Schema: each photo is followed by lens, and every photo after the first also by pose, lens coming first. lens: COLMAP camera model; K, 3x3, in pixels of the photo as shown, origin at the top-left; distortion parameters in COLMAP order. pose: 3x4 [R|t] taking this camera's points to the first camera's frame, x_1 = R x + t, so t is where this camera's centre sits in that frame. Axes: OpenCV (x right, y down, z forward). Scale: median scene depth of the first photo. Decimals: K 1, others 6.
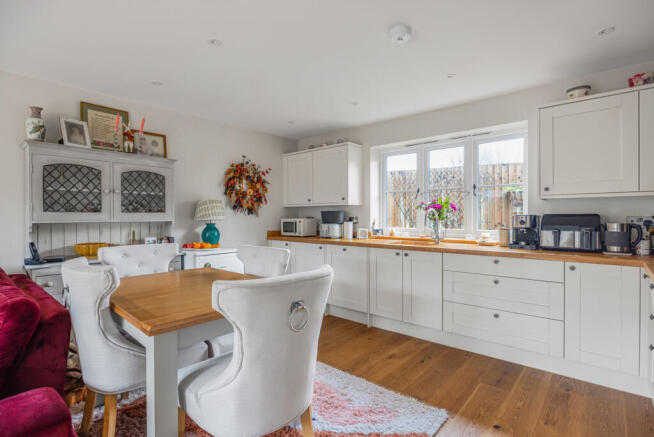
lens RADIAL K [[323.1, 0, 327.0], [0, 323.1, 218.5], [0, 0, 1]] dist [0.000134, 0.000023]
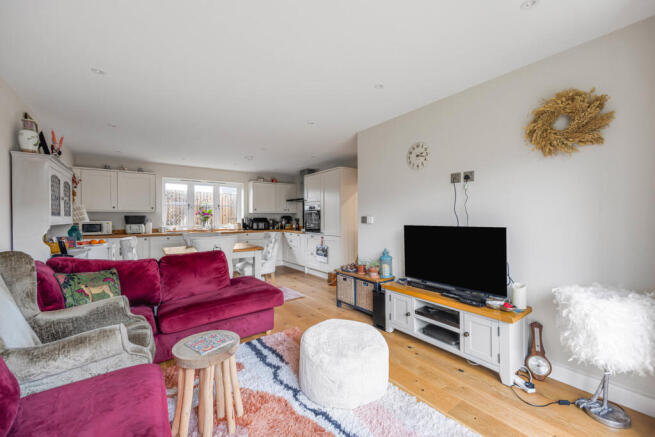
lens RADIAL K [[261.2, 0, 327.5], [0, 261.2, 218.5], [0, 0, 1]] dist [-0.000011, 0.000003]
pose [[0.200787, -0.000679, 0.979635, -1.131179], [0.008785, 0.999961, -0.001107, 0.000148], [-0.979596, 0.008828, 0.200785, -0.124869]]
